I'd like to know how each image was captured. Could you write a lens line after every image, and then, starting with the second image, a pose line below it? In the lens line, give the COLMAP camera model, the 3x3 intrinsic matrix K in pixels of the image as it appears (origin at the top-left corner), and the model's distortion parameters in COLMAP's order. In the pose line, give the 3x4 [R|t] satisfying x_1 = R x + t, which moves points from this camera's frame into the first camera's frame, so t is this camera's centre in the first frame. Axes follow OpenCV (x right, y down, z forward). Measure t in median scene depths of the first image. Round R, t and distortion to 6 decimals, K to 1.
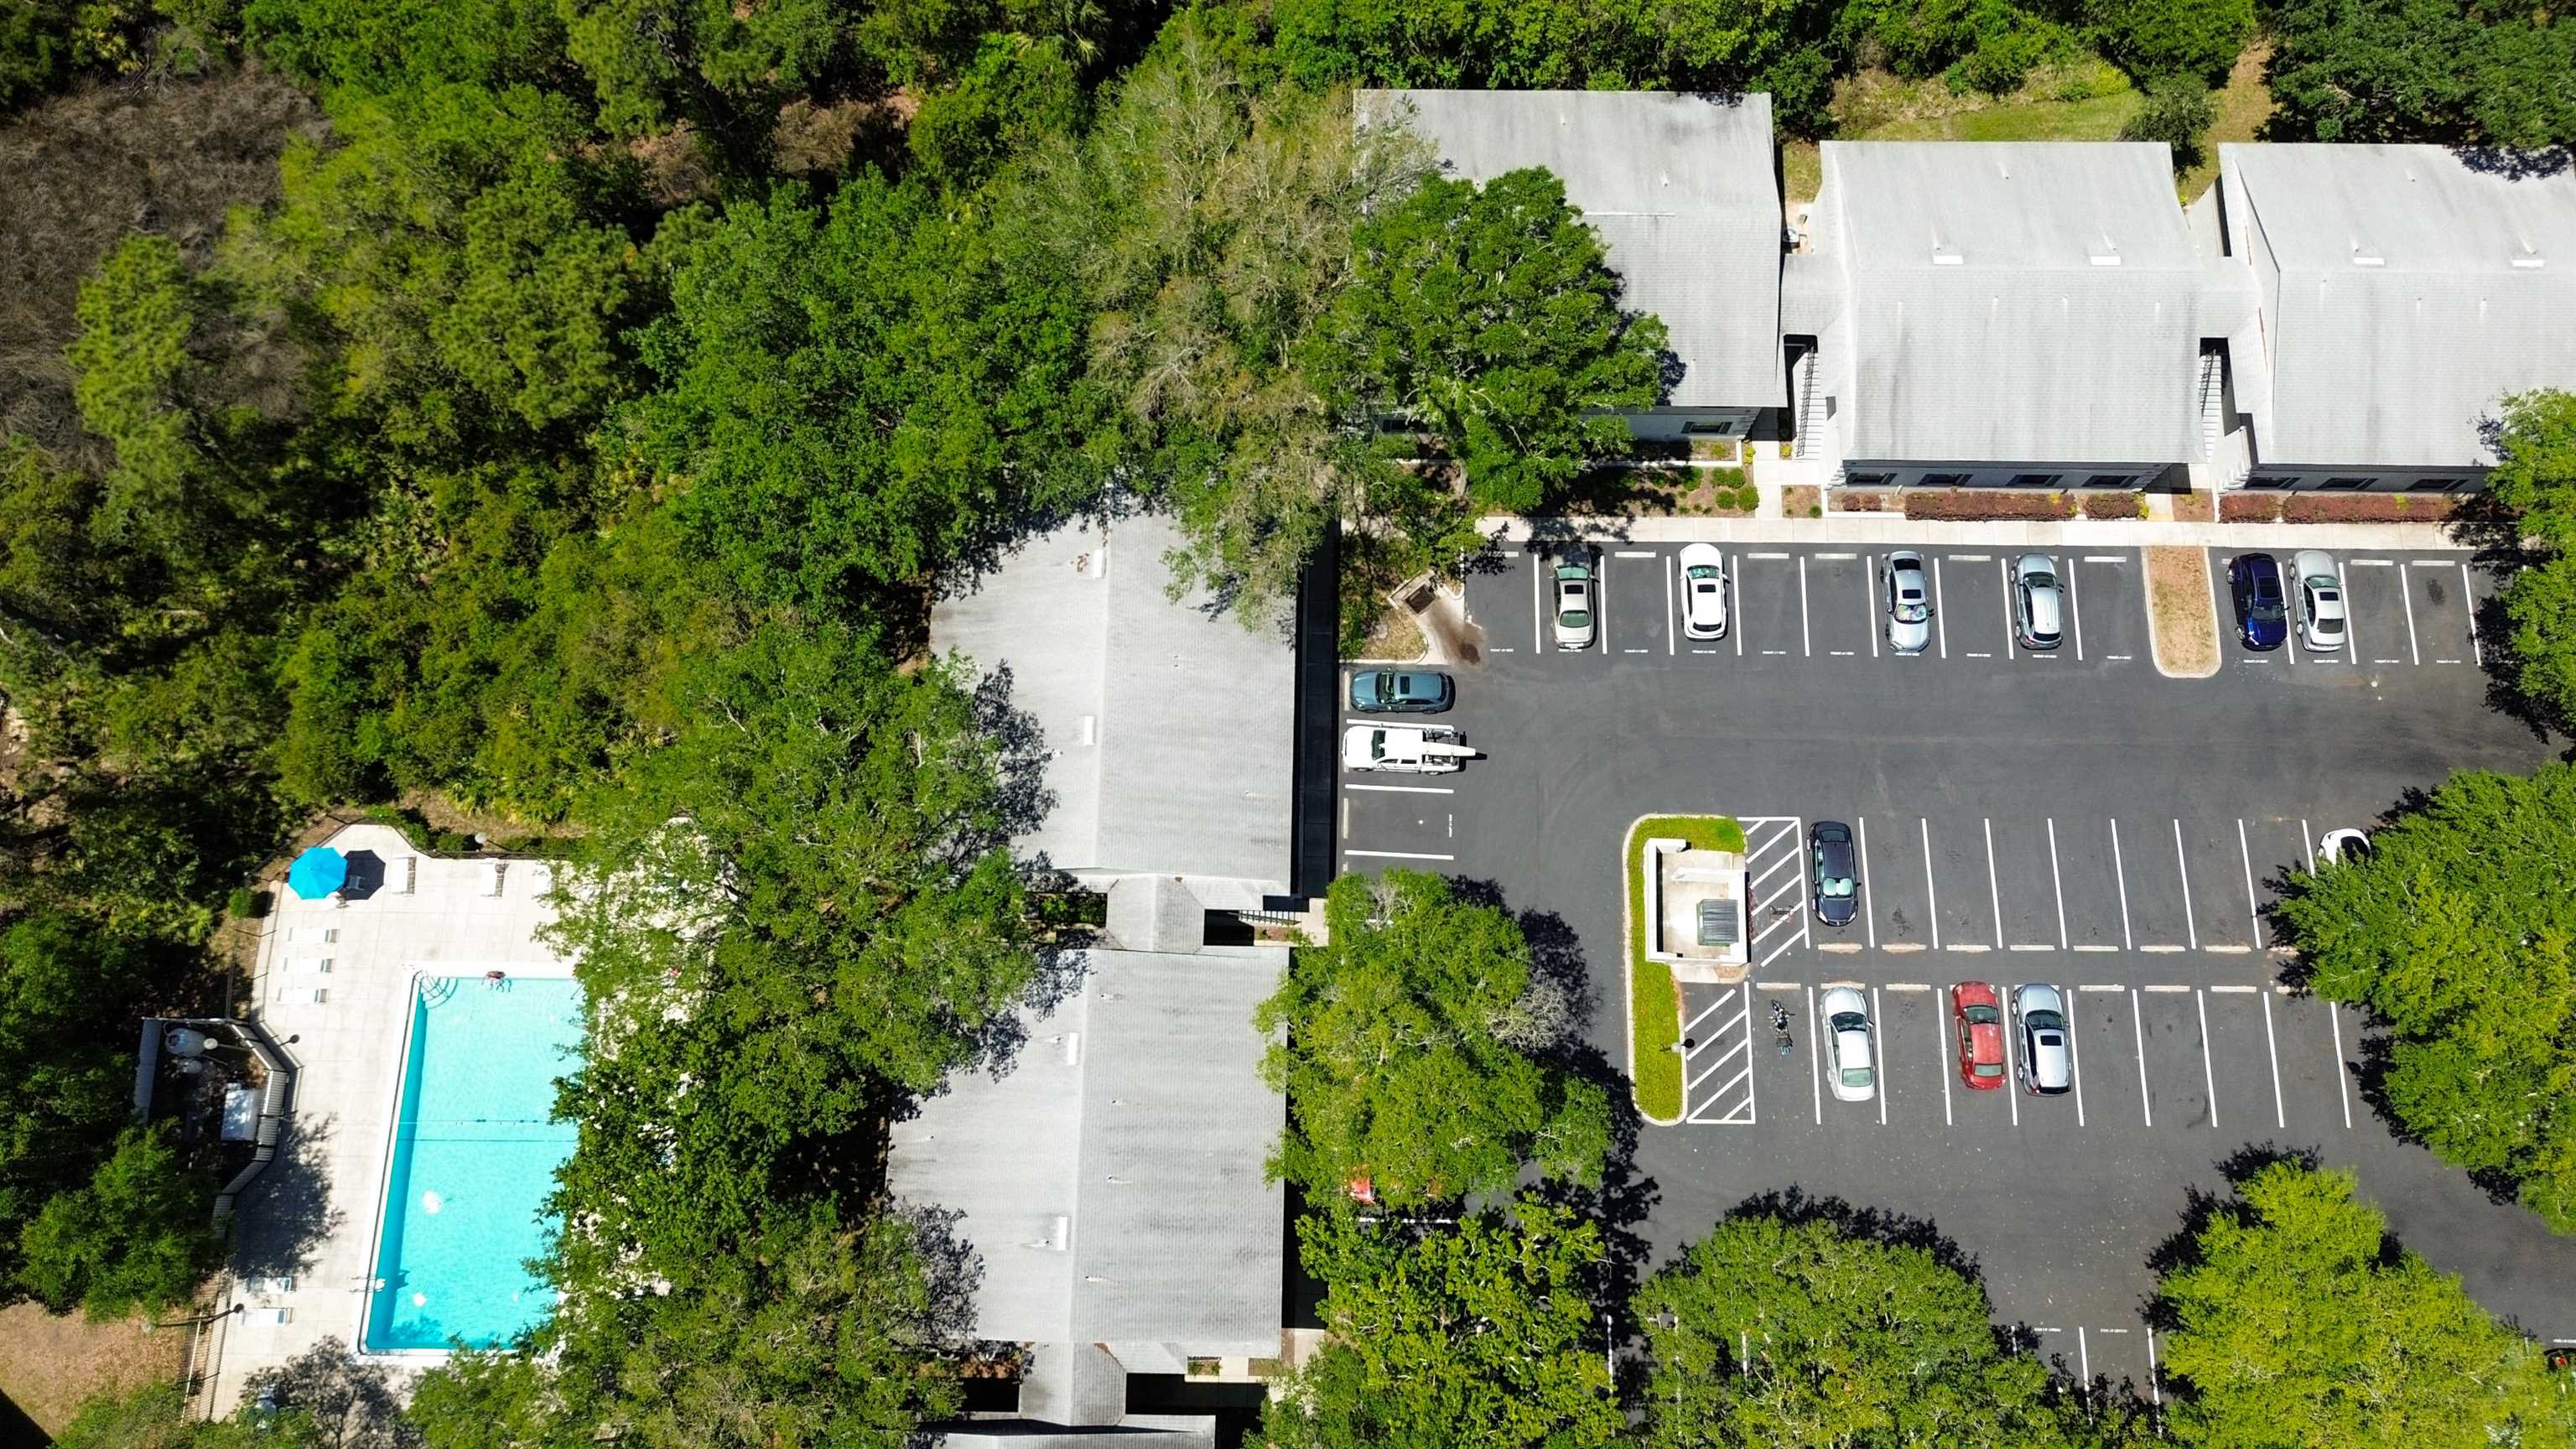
lens RADIAL K [[1806.9, 0, 1344.5], [0, 1806.9, 723.0], [0, 0, 1]] dist [0.059702, -0.058418]
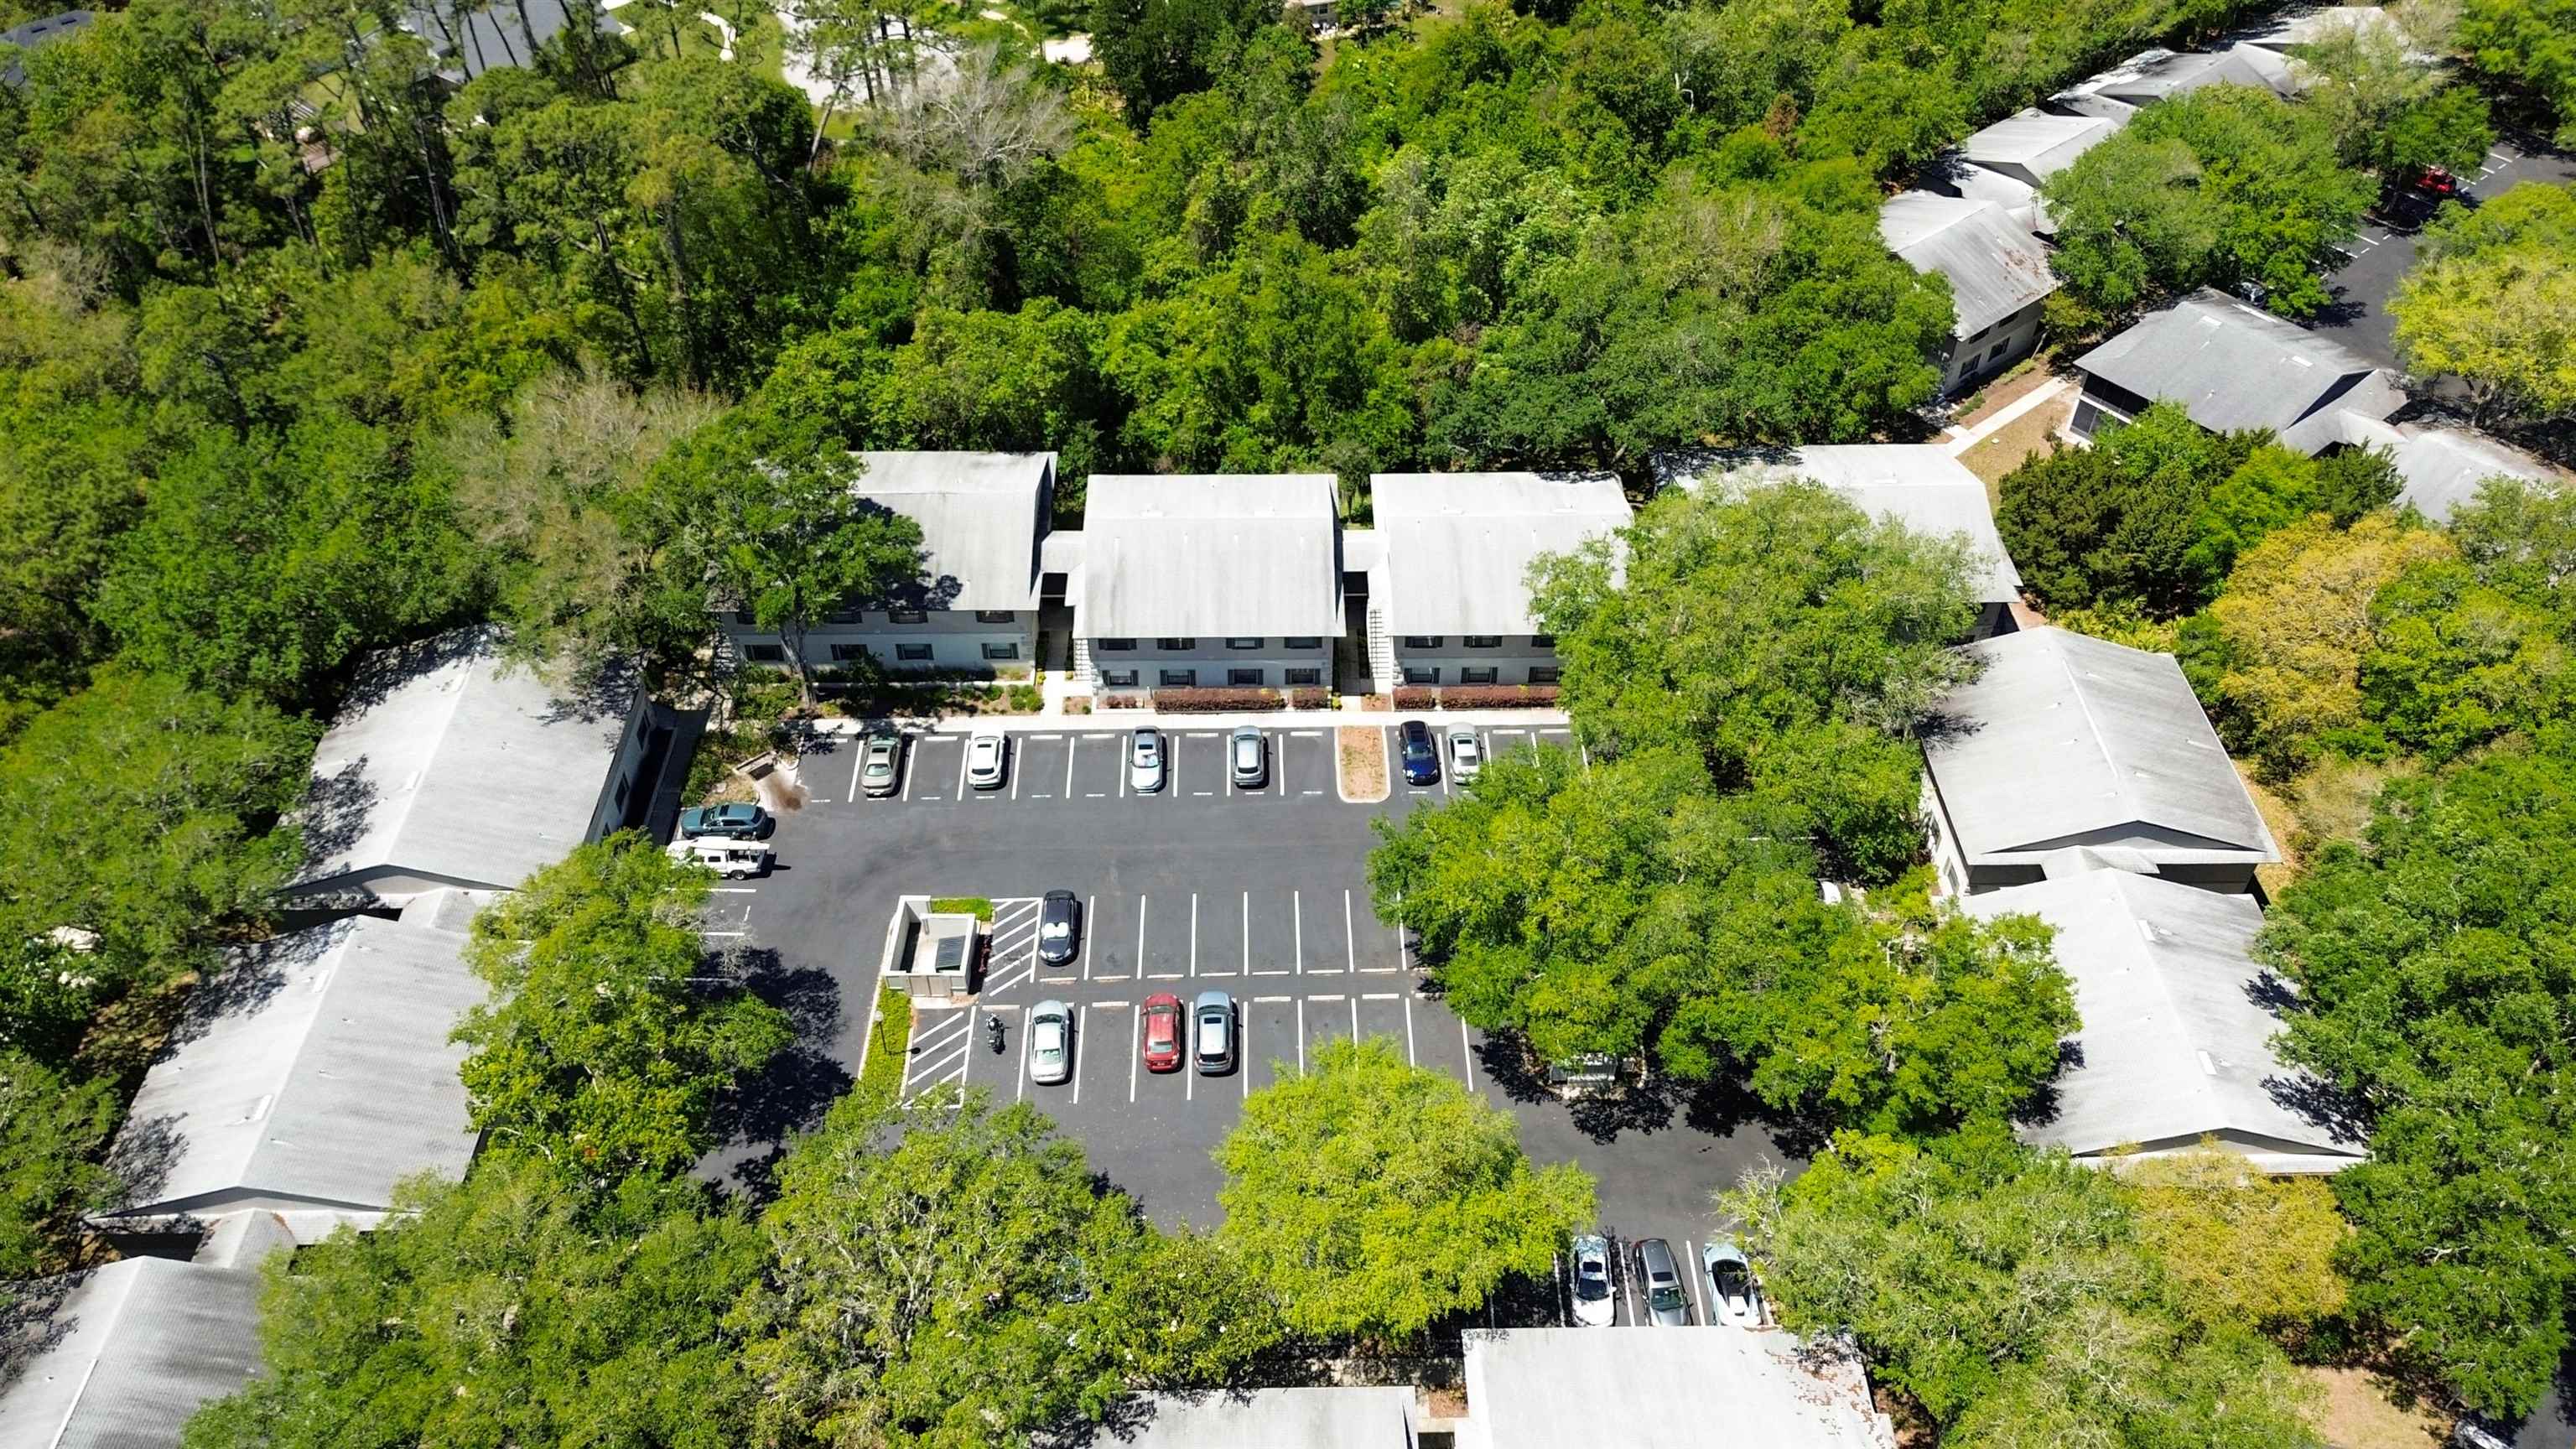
lens RADIAL K [[1806.9, 0, 1344.5], [0, 1806.9, 723.0], [0, 0, 1]] dist [0.059702, -0.058418]
pose [[0.998602, -0.026331, 0.045830, 0.403948], [0.045752, 0.864784, -0.500055, 0.571646], [-0.026466, 0.501453, 0.864780, -0.117849]]
